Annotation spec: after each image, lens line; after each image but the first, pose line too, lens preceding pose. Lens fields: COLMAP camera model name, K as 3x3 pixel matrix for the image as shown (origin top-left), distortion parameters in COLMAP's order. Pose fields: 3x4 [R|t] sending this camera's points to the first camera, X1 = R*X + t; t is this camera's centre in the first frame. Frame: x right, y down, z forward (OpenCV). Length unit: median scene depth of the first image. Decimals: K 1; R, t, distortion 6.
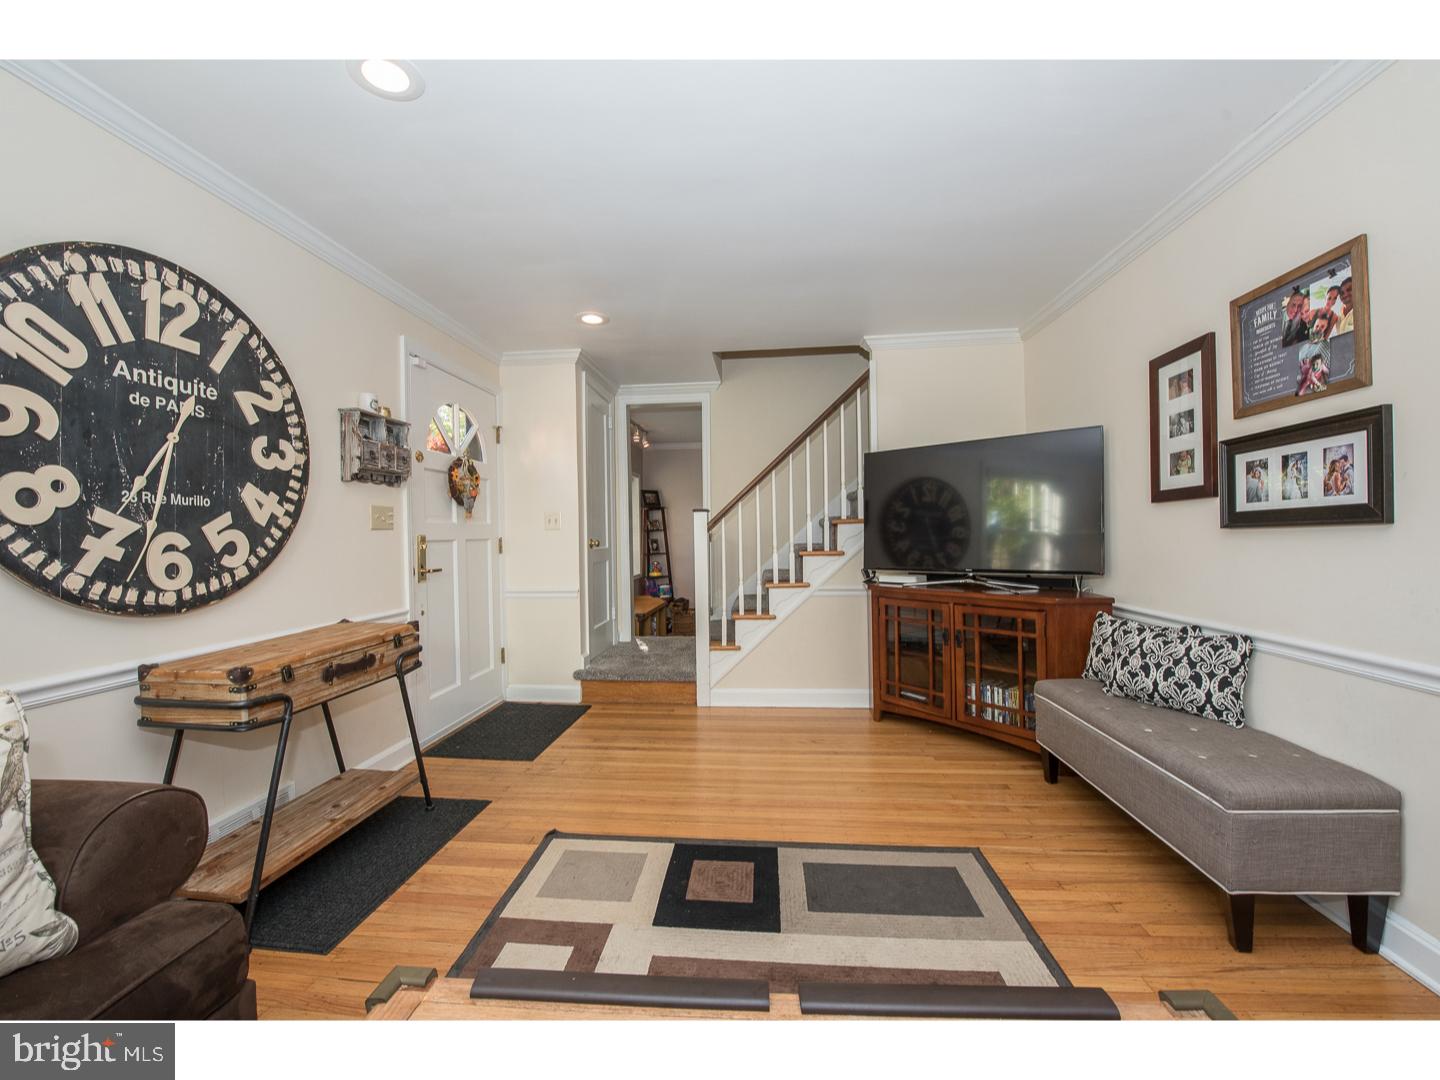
lens RADIAL K [[572.8, 0, 717.5], [0, 572.8, 537.9], [0, 0, 1]] dist [-0.014876, -0.001672]
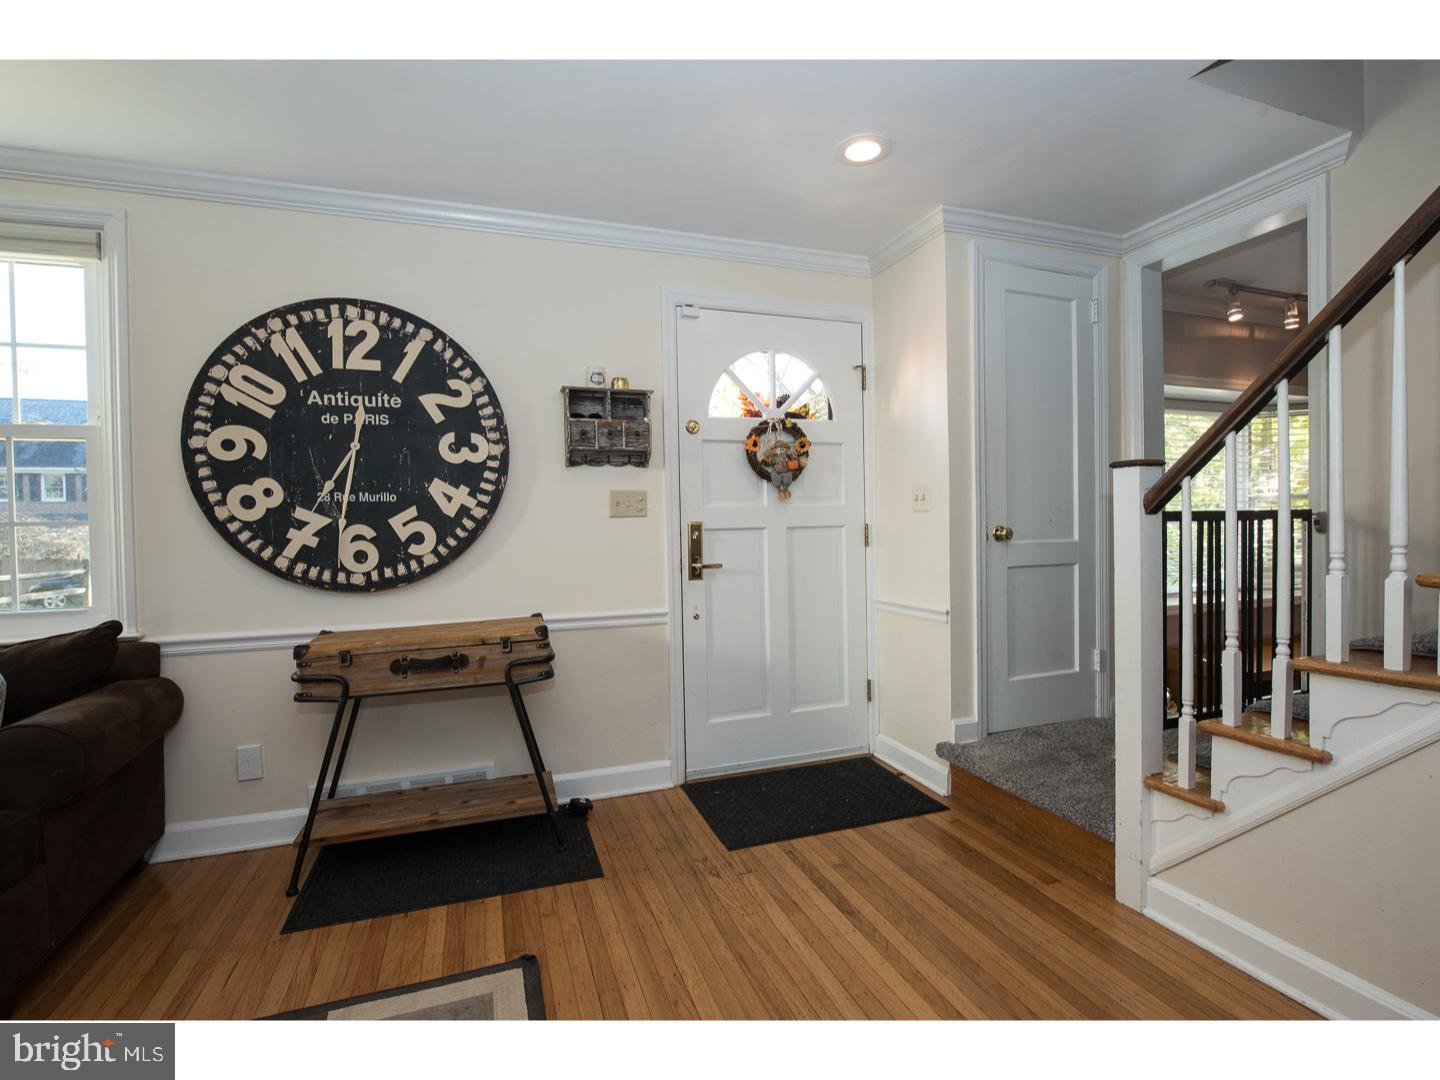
lens RADIAL K [[663.9, 0, 721.6], [0, 663.9, 541.5], [0, 0, 1]] dist [-0.011581, -0.003491]
pose [[0.425558, 0.027410, -0.904516, 0.570750], [0.005949, 0.999435, 0.033086, -0.014193], [0.904912, -0.019461, 0.425154, 0.972784]]
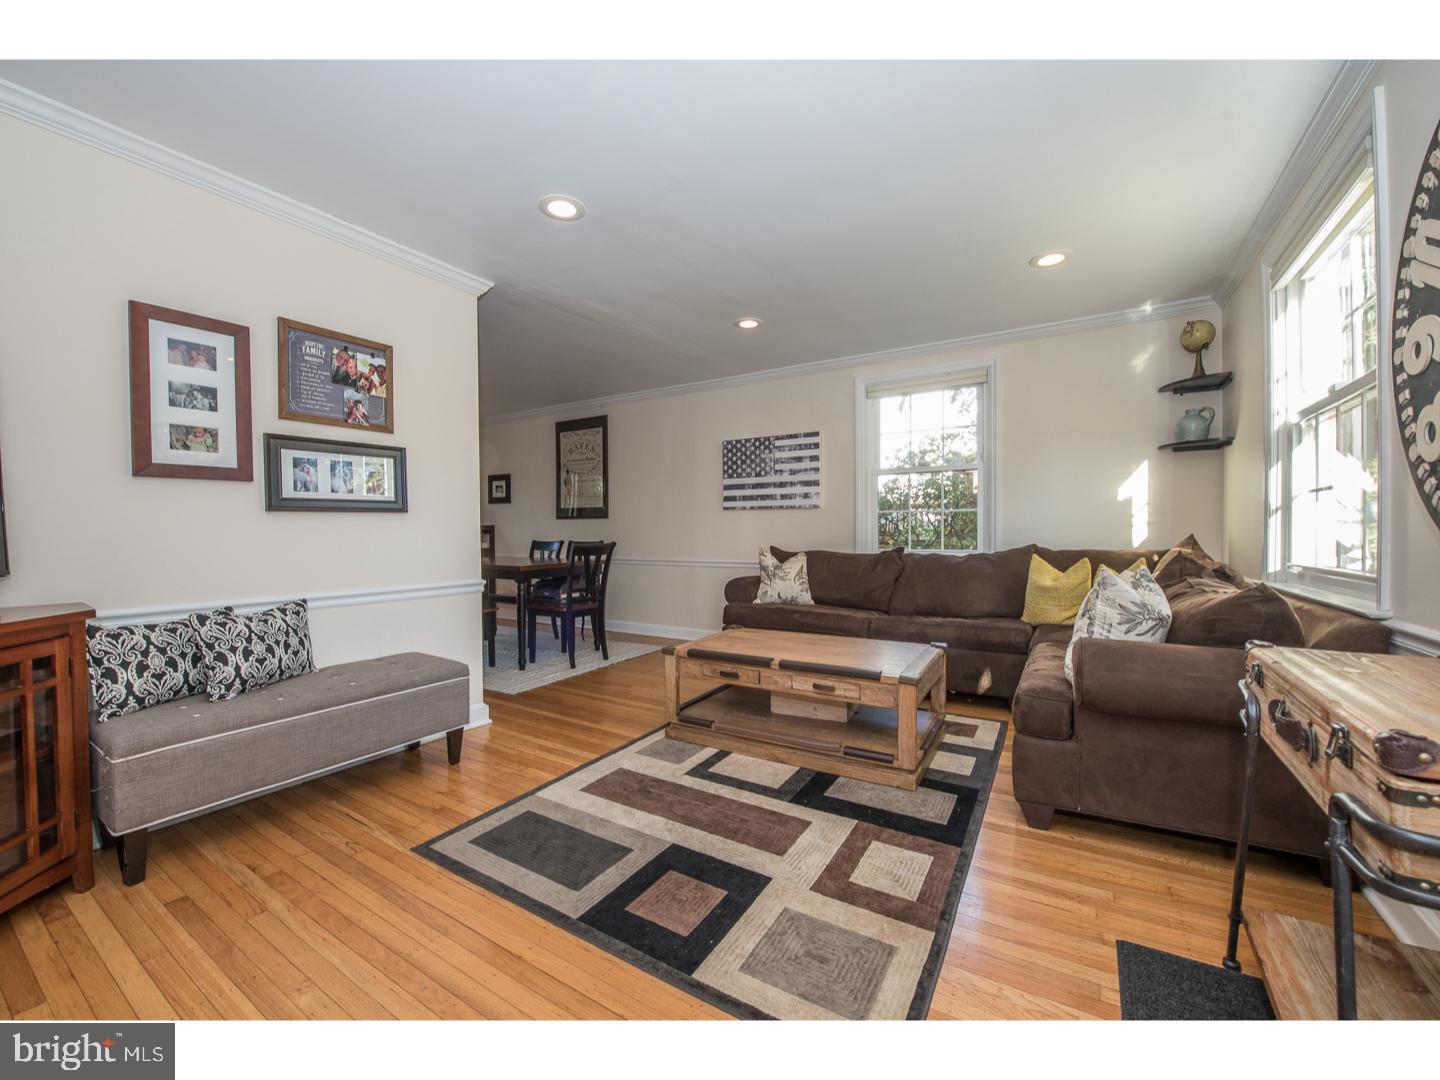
lens RADIAL K [[572.8, 0, 720.5], [0, 572.8, 537.4], [0, 0, 1]] dist [-0.014876, -0.001672]
pose [[-0.894307, 0.015980, 0.447168, -0.422789], [0.021111, 0.999756, 0.006493, 0.048749], [-0.446955, 0.015247, -0.894426, 1.650643]]
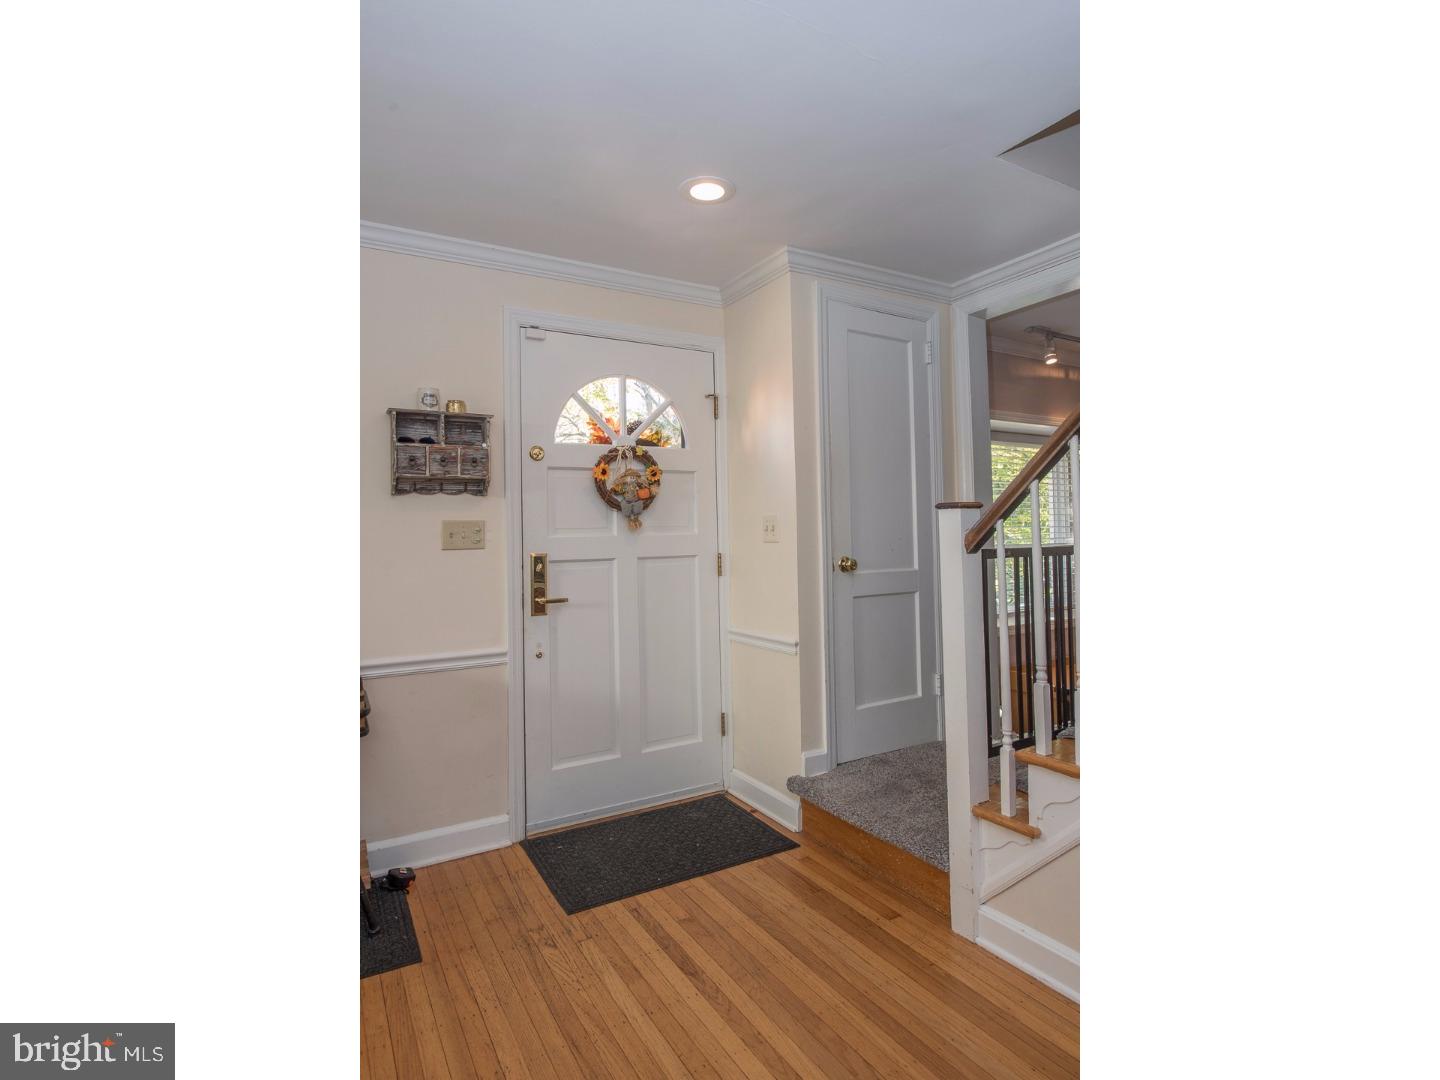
lens RADIAL K [[689.2, 0, 719.6], [0, 689.2, 516.0], [0, 0, 1]] dist [-0.004889, -0.000262]
pose [[0.588981, -0.020477, -0.807888, 0.599463], [0.004992, 0.999752, -0.021700, -0.055300], [0.808132, 0.008748, 0.588937, 1.004242]]
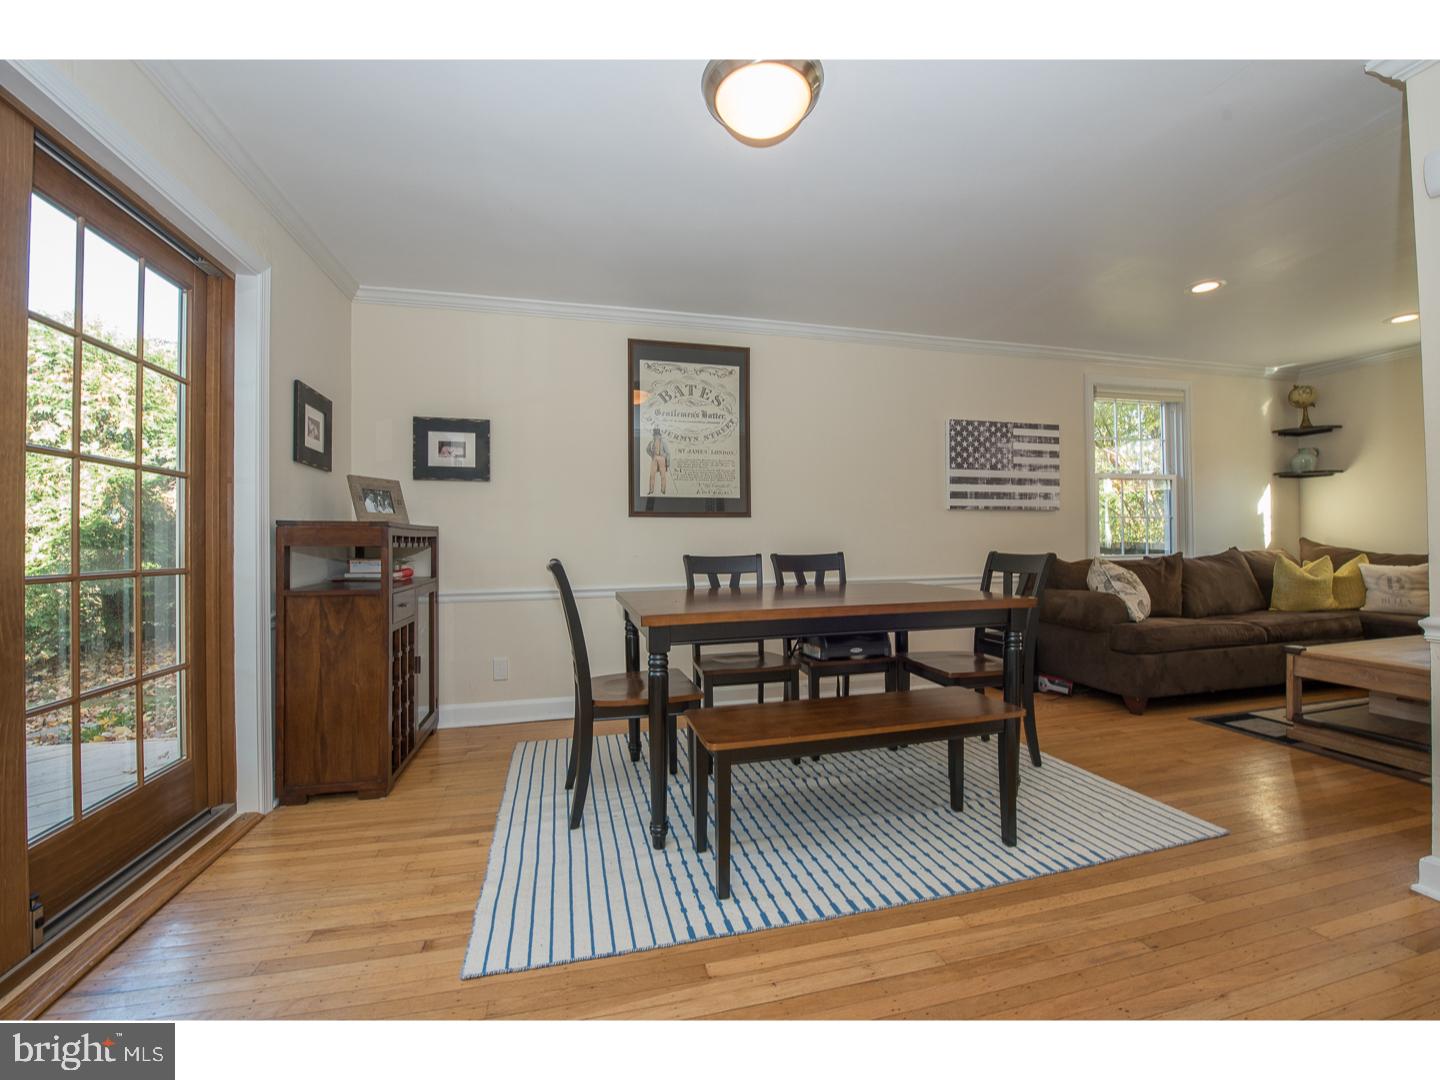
lens RADIAL K [[589.4, 0, 715.4], [0, 589.4, 546.0], [0, 0, 1]] dist [-0.016386, -0.000978]
pose [[-0.943620, 0.026726, -0.329951, 2.174004], [0.027051, 0.999628, 0.003608, 0.039230], [0.329924, -0.005520, -0.943991, 0.970182]]
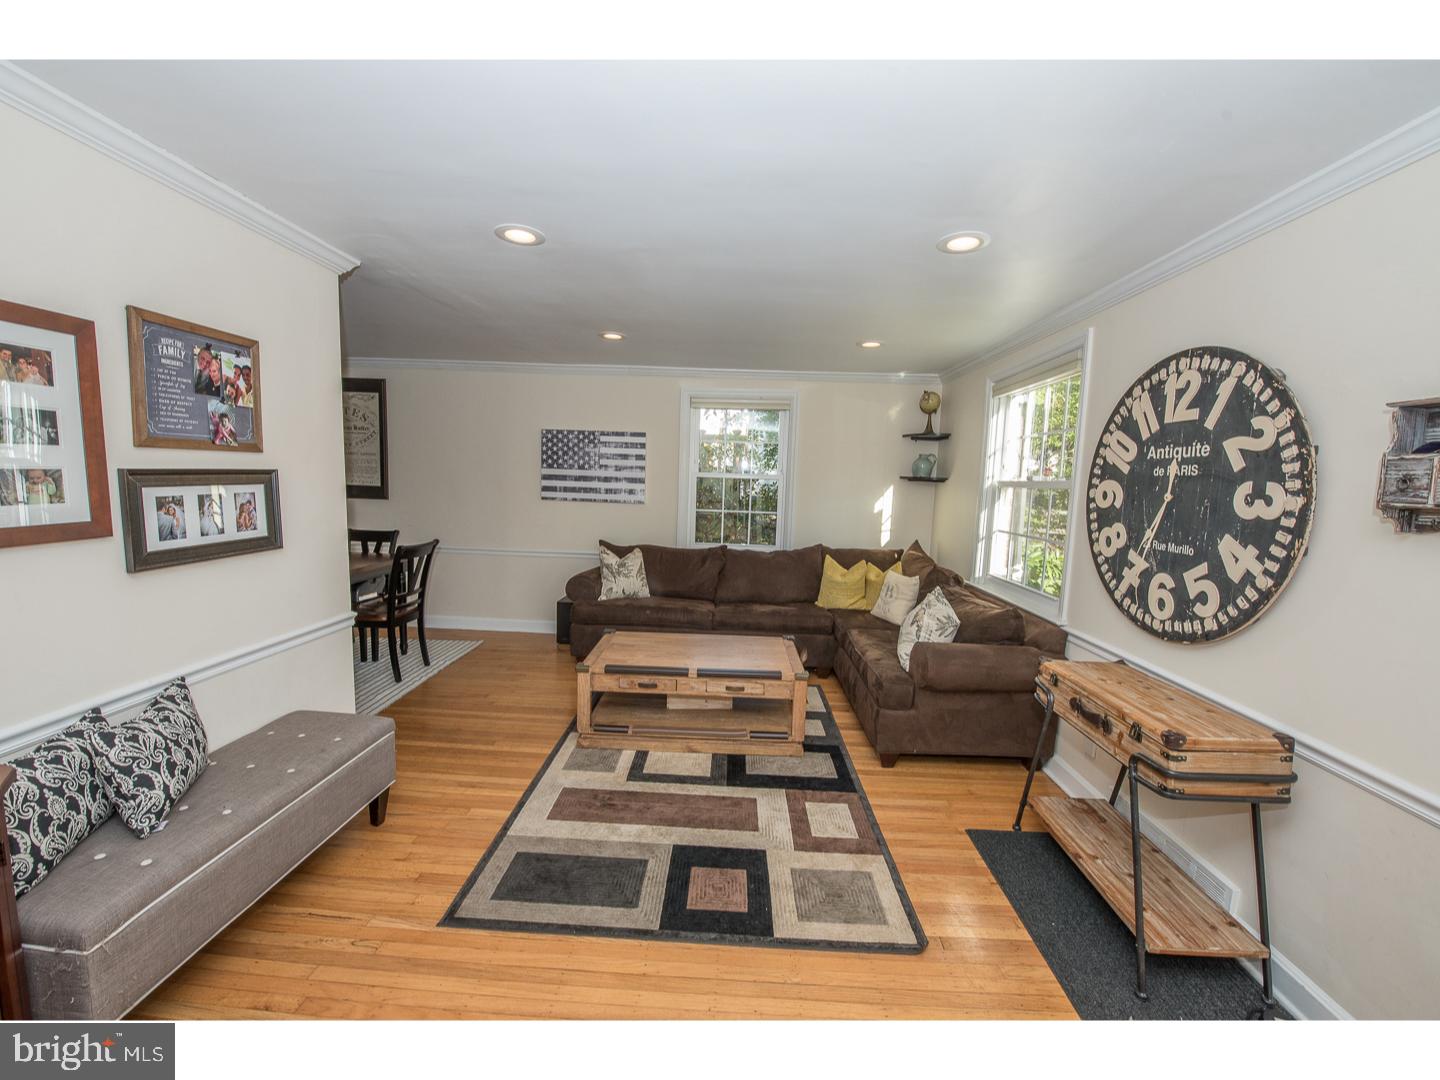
lens RADIAL K [[572.8, 0, 719.9], [0, 572.8, 537.3], [0, 0, 1]] dist [-0.014876, -0.001672]
pose [[-0.998309, -0.012999, -0.056662, 0.070660], [-0.019024, 0.994063, 0.107128, -0.180938], [0.054933, 0.108025, -0.992629, 1.926424]]
